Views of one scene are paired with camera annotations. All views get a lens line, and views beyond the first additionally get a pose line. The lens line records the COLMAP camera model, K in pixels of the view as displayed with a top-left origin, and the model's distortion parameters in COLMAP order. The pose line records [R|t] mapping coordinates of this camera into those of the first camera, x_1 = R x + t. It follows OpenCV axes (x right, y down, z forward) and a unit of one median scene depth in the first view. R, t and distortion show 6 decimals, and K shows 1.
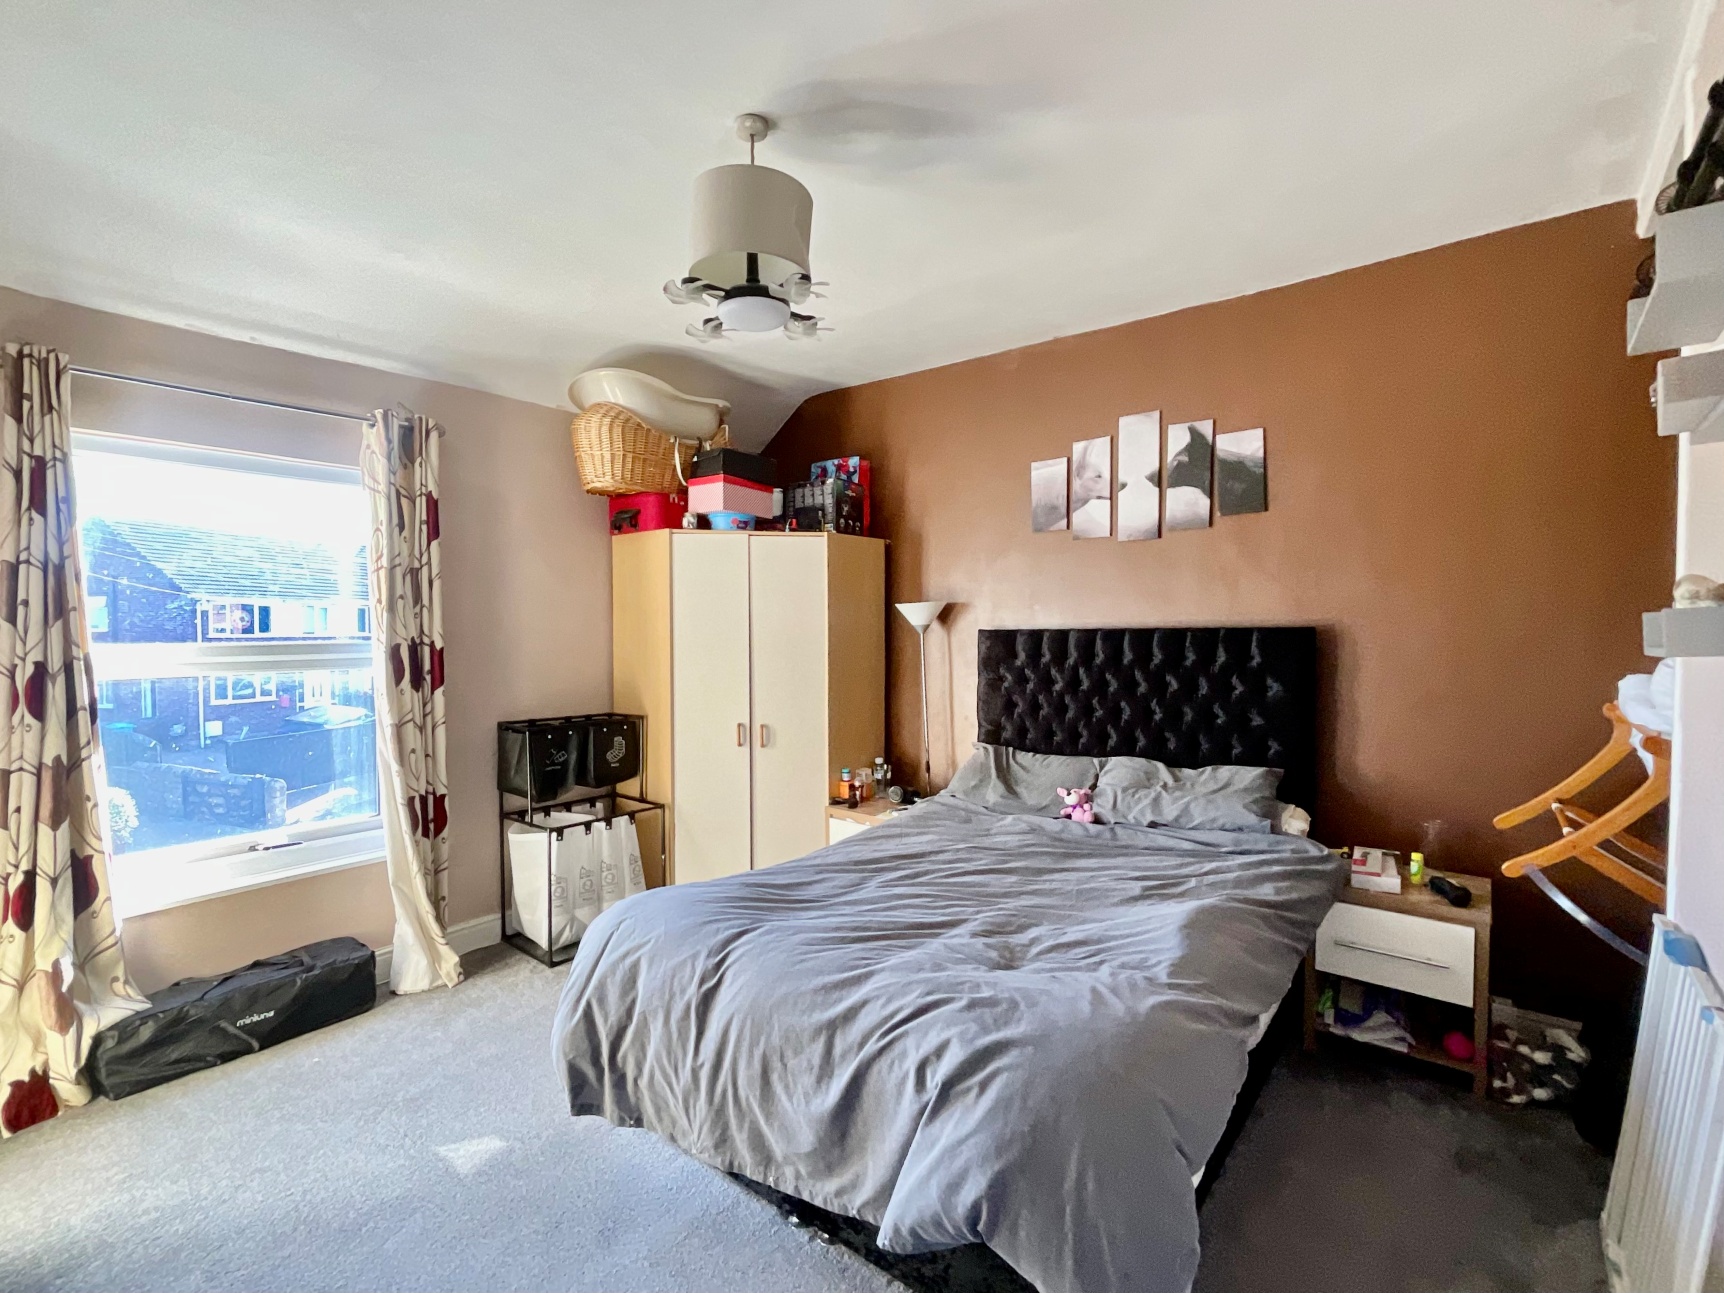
lens RADIAL K [[788.4, 0, 895.8], [0, 788.4, 654.0], [0, 0, 1]] dist [0.010885, 0.000906]
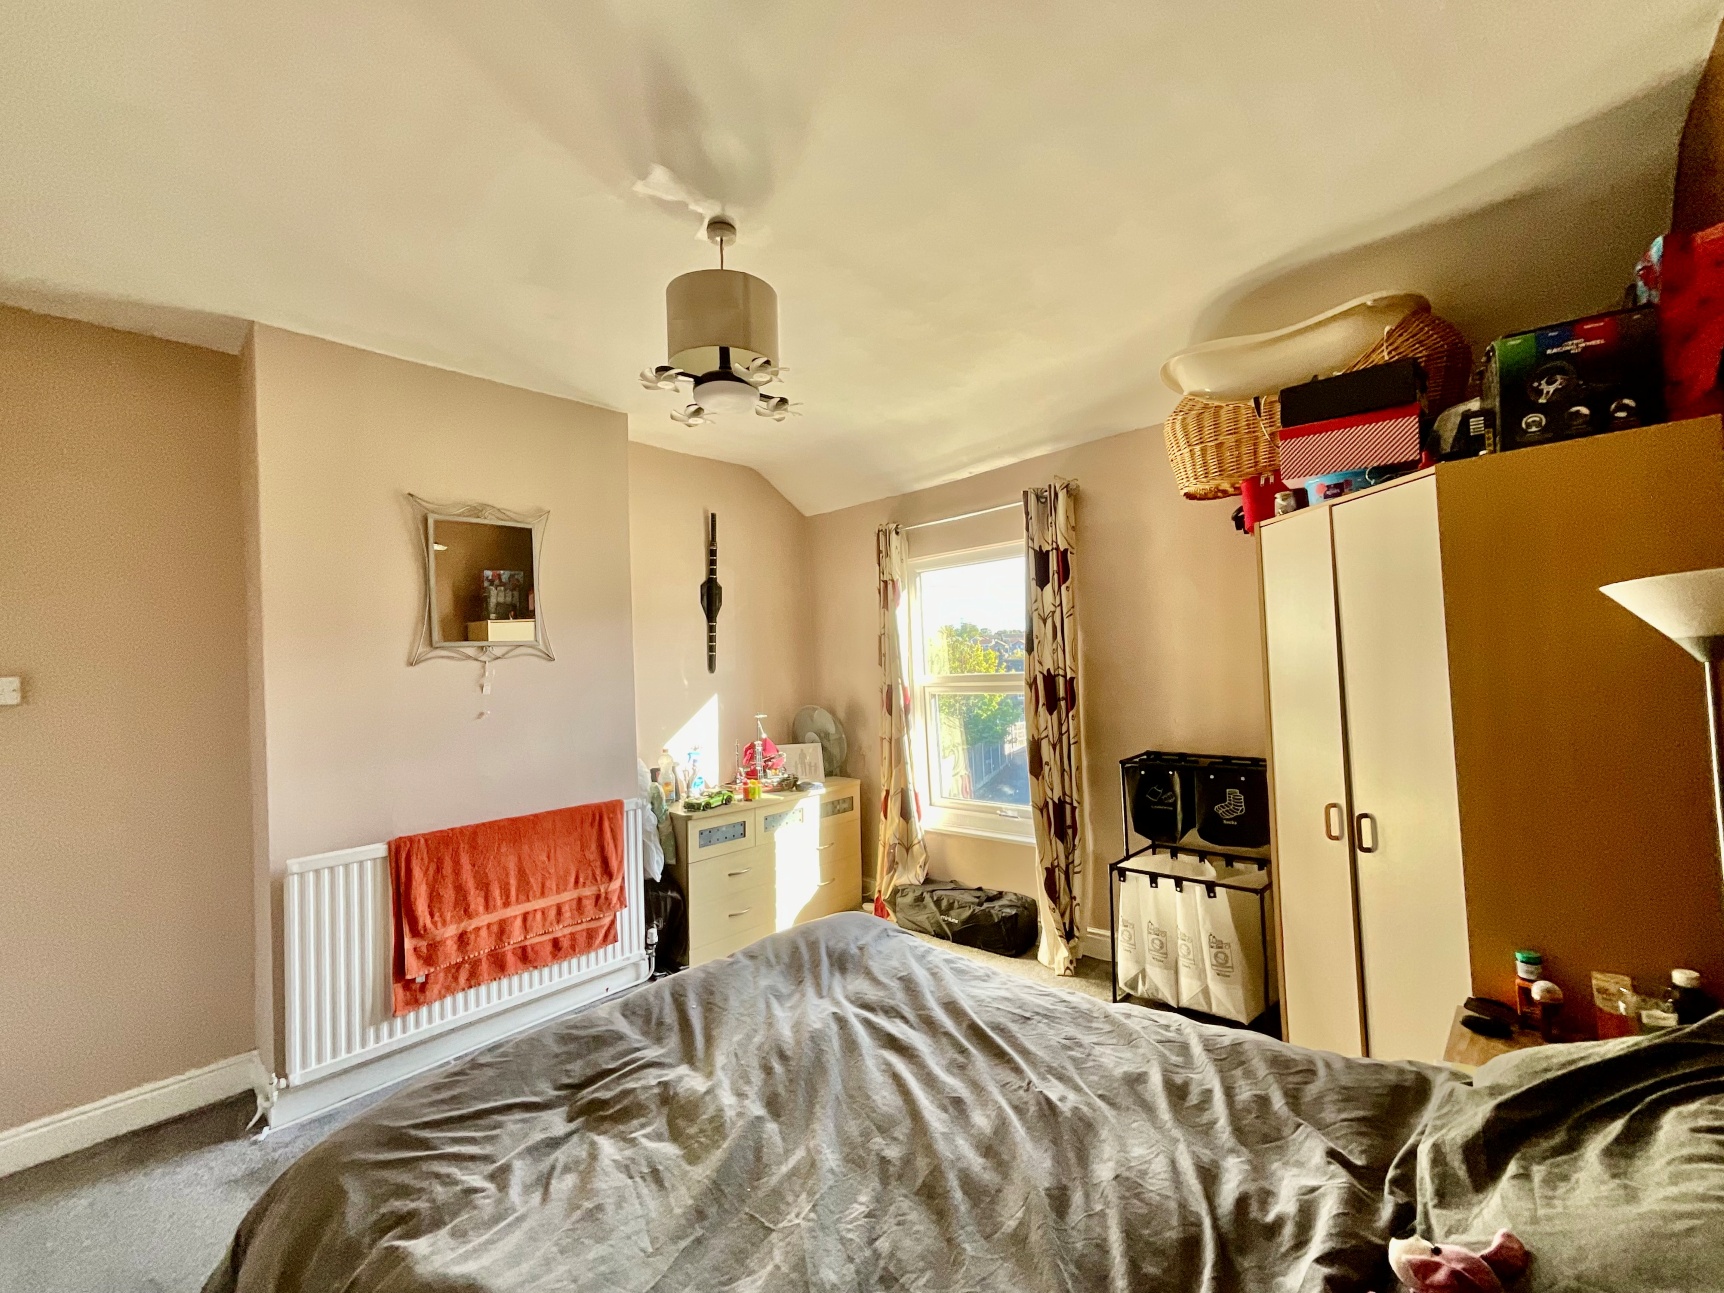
lens RADIAL K [[720.8, 0, 852.5], [0, 720.8, 653.0], [0, 0, 1]] dist [0.013161, -0.000112]
pose [[-0.106435, -0.007722, -0.994290, 0.480007], [0.011978, 0.999887, -0.009048, -0.036864], [0.994248, -0.012873, -0.106331, 0.766567]]
